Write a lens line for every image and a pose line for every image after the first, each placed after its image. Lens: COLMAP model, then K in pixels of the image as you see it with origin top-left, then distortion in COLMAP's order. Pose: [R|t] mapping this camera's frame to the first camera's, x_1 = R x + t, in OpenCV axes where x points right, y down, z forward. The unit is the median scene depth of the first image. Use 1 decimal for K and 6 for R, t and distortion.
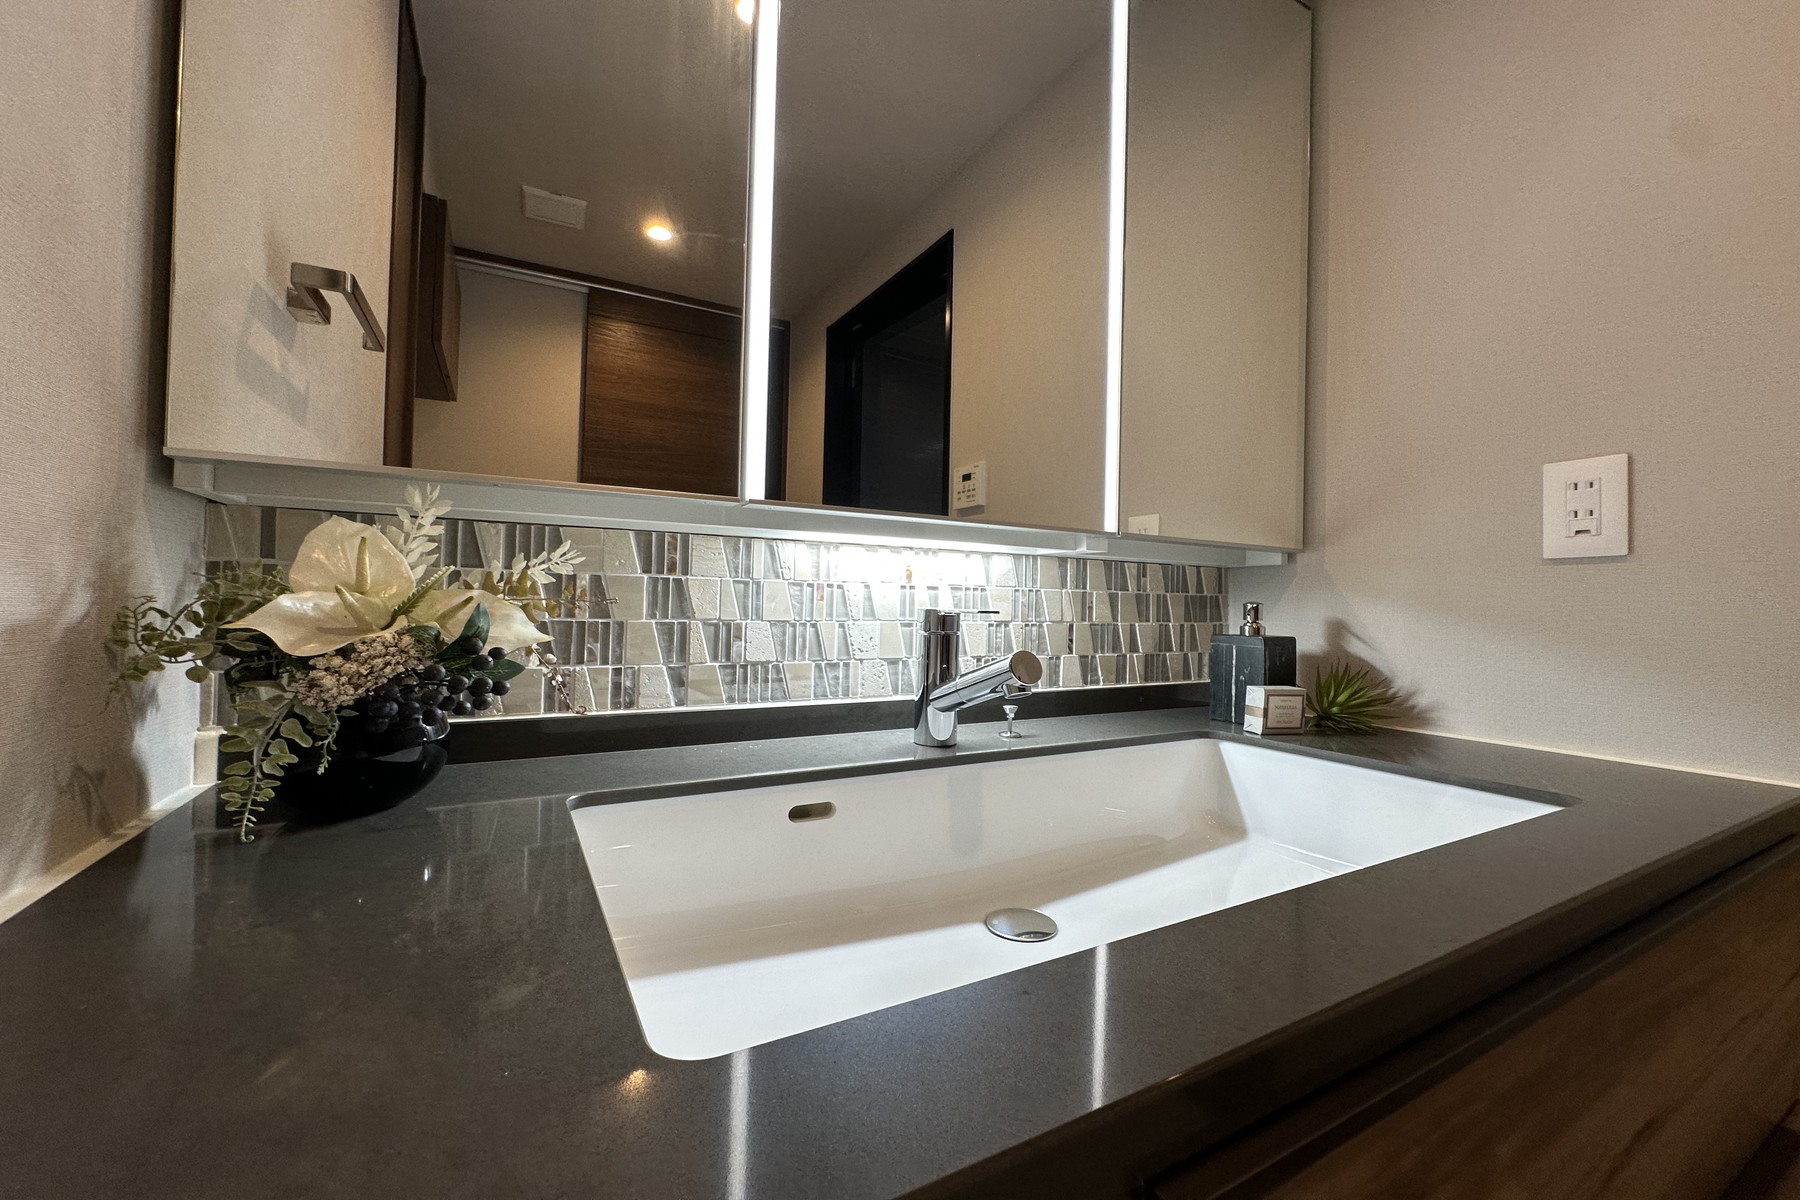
lens RADIAL K [[720.0, 0, 899.4], [0, 720.0, 593.7], [0, 0, 1]] dist [-0.006493, 0.000813]
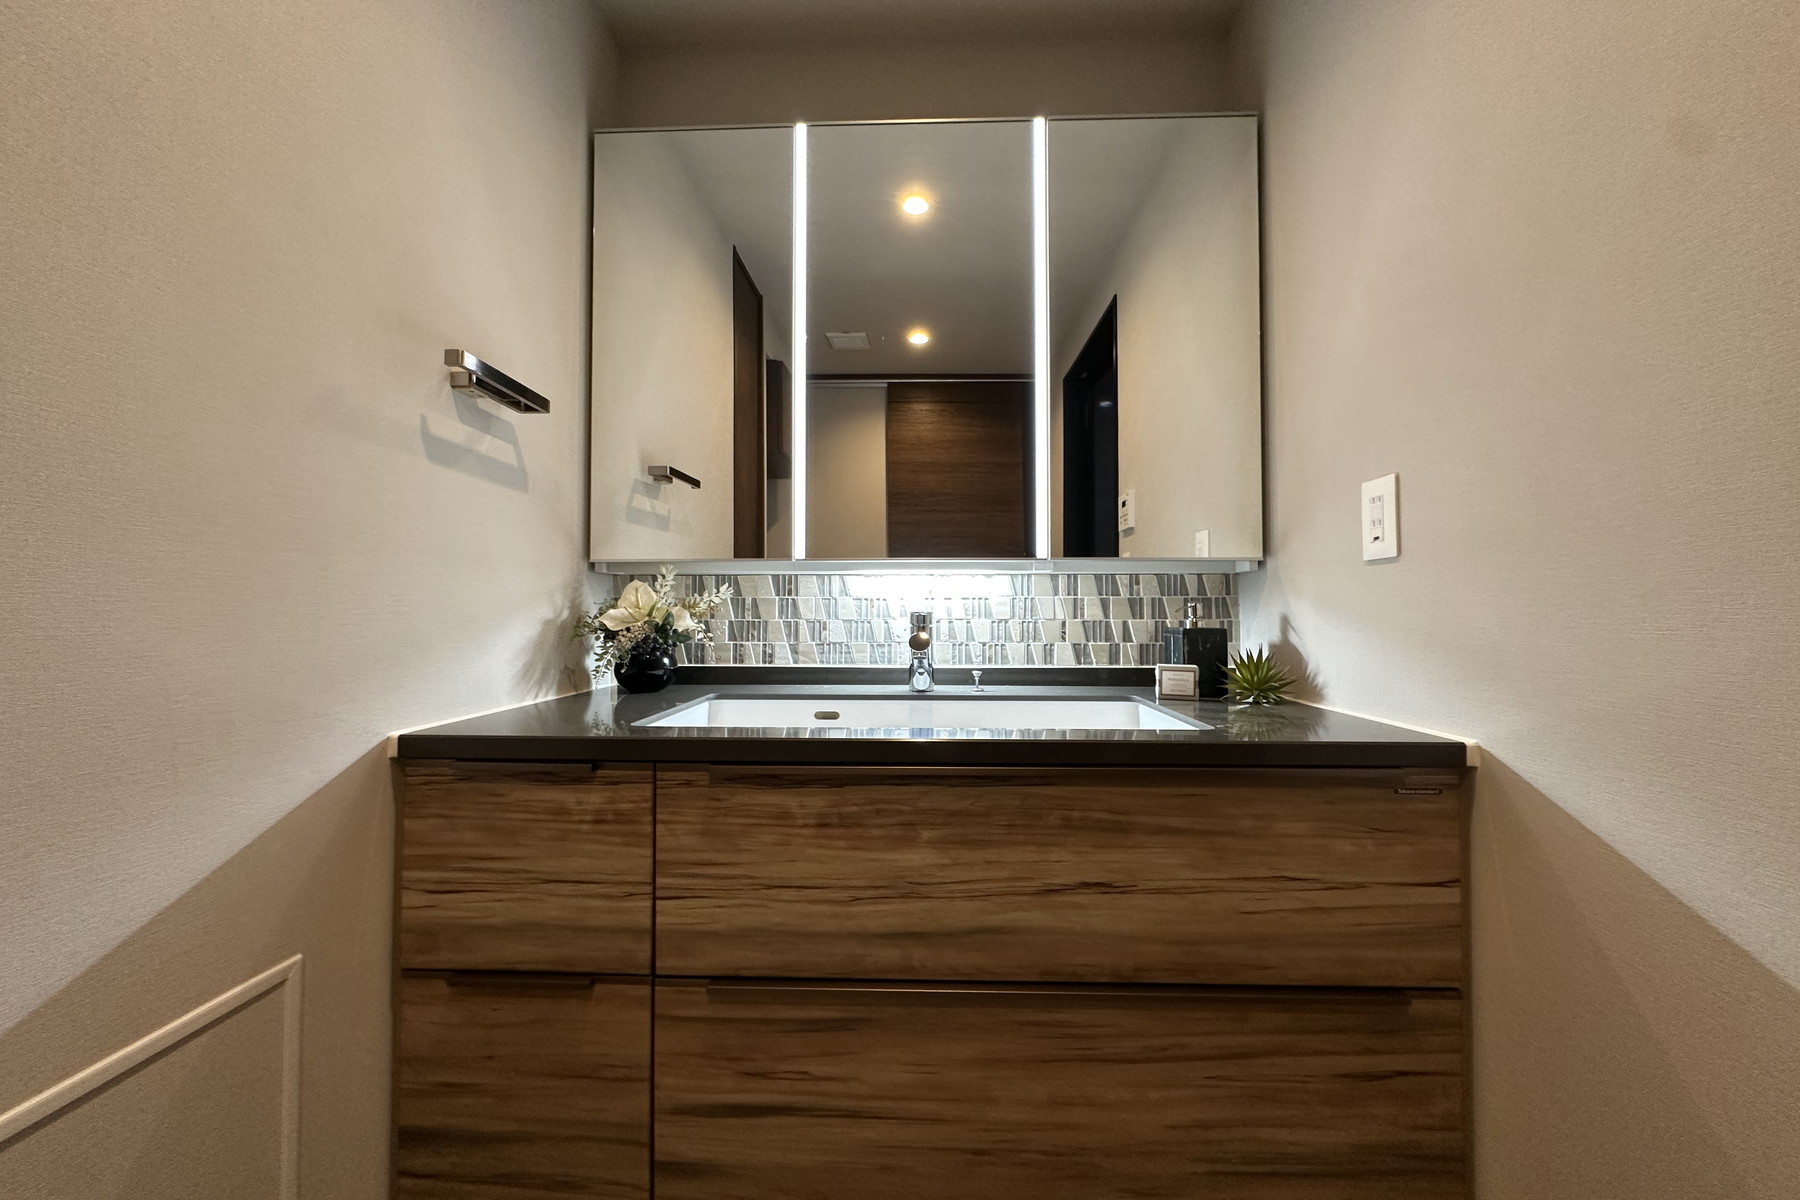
lens RADIAL K [[720.0, 0, 905.1], [0, 720.0, 607.0], [0, 0, 1]] dist [-0.006493, 0.000813]
pose [[0.852356, -0.022421, -0.522482, 0.867713], [0.023884, 0.999707, -0.003936, 0.015840], [0.522417, -0.009124, 0.852641, -0.446365]]
